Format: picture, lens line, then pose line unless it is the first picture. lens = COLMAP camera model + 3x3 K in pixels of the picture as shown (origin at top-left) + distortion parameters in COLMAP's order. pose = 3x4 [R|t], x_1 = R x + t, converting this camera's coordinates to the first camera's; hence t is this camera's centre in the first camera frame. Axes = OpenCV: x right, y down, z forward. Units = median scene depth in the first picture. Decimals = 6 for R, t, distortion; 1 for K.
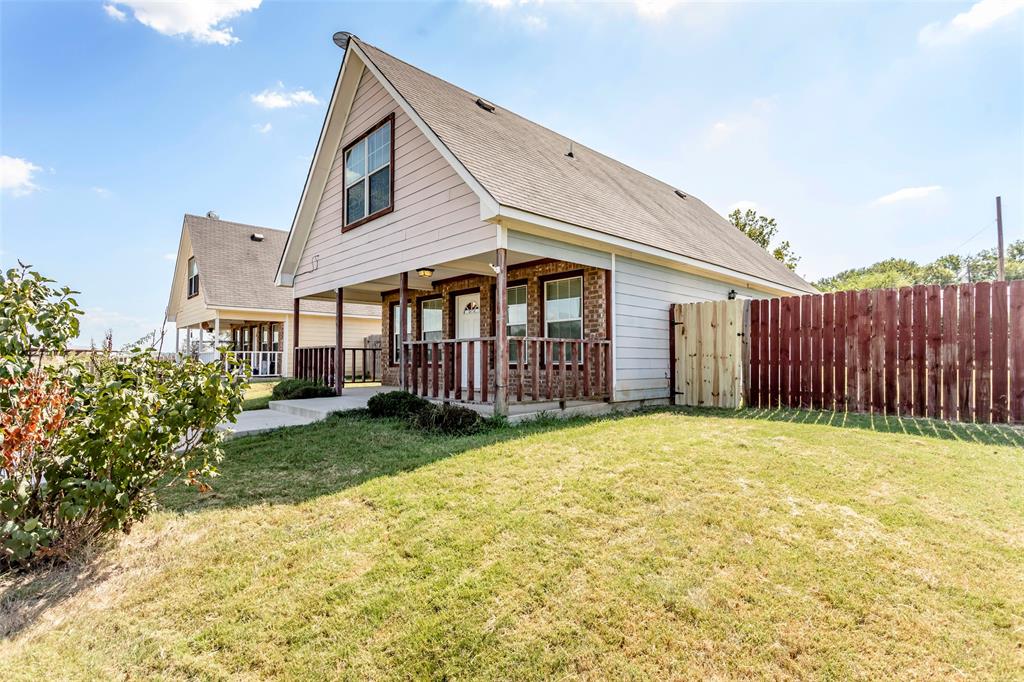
lens RADIAL K [[486.5, 0, 514.3], [0, 486.5, 342.1], [0, 0, 1]] dist [-0.002724, 0.000820]
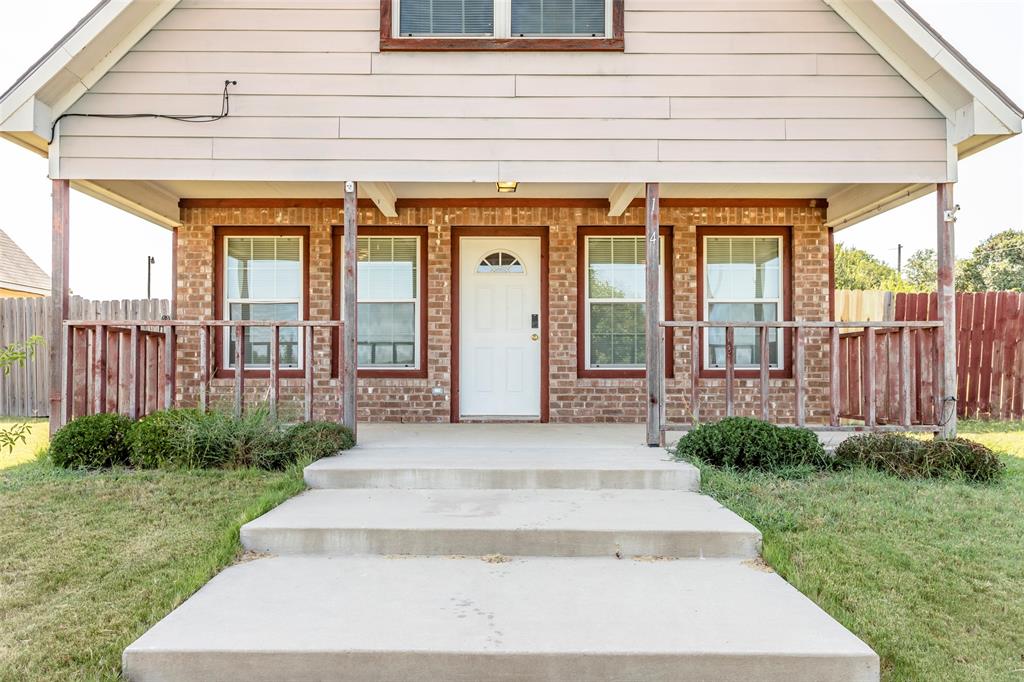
lens RADIAL K [[767.0, 0, 510.1], [0, 767.0, 360.2], [0, 0, 1]] dist [0.007518, 0.002921]
pose [[0.693537, 0.017313, 0.720213, -0.820203], [-0.028137, 0.999599, 0.003067, 0.038338], [-0.719871, -0.022392, 0.693746, 0.506632]]
